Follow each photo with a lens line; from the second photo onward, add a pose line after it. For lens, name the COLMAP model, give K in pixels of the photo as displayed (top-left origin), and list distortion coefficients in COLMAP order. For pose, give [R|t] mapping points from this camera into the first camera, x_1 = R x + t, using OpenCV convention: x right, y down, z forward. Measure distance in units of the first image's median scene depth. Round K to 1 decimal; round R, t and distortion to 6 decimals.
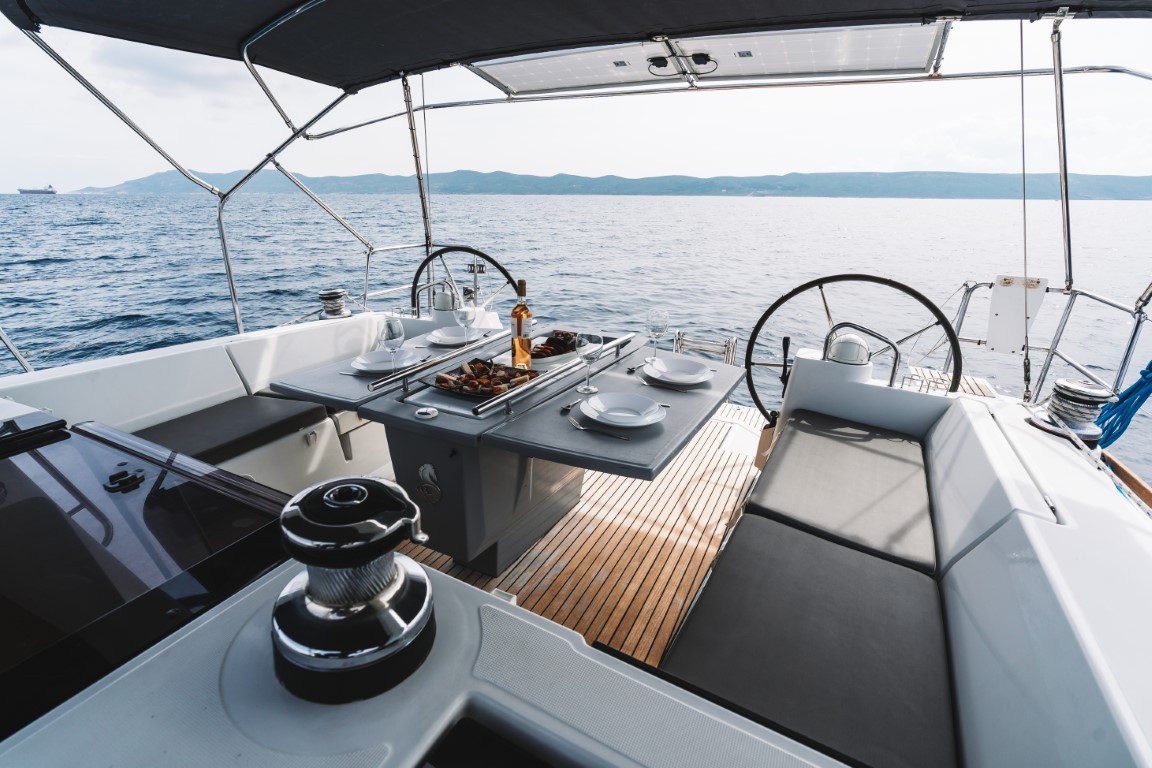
lens RADIAL K [[543.3, 0, 573.9], [0, 543.3, 378.1], [0, 0, 1]] dist [-0.002108, 0.000788]
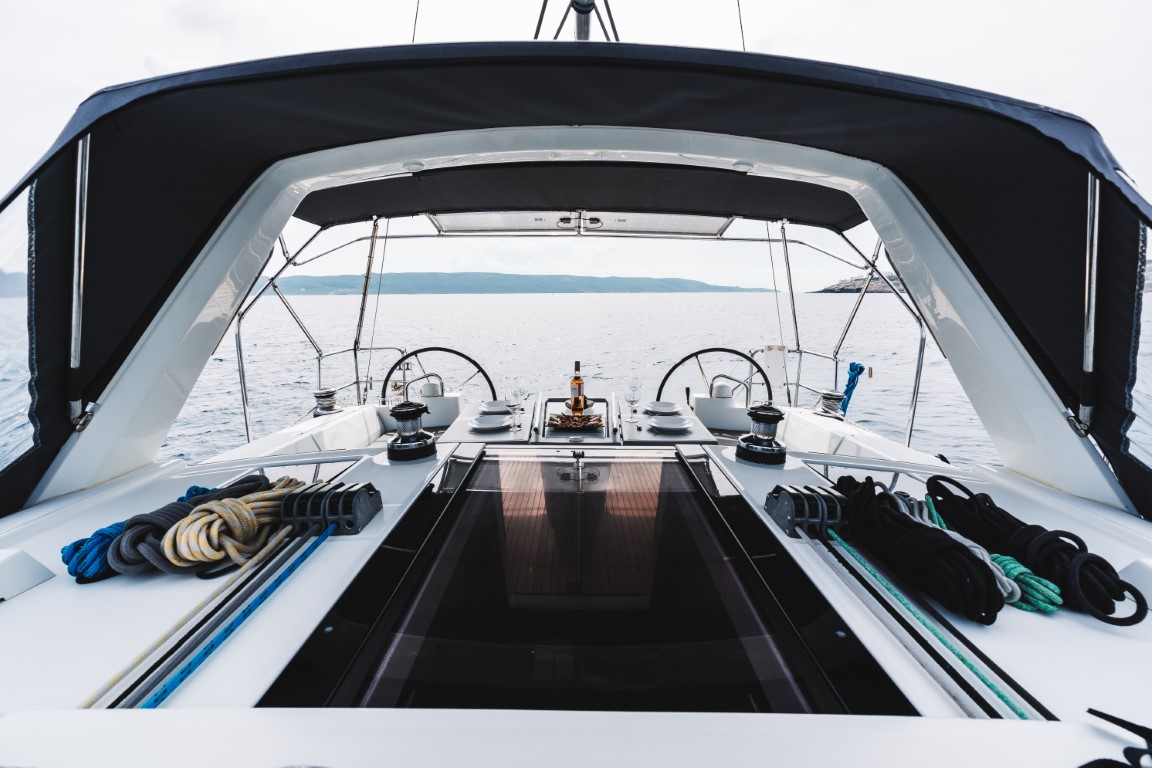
lens RADIAL K [[543.3, 0, 573.9], [0, 543.3, 378.1], [0, 0, 1]] dist [-0.002108, 0.000788]
pose [[0.898933, -0.080408, 0.430643, -0.495831], [0.151969, 0.979206, -0.134390, 0.052658], [-0.410882, 0.186252, 0.892461, -0.269565]]
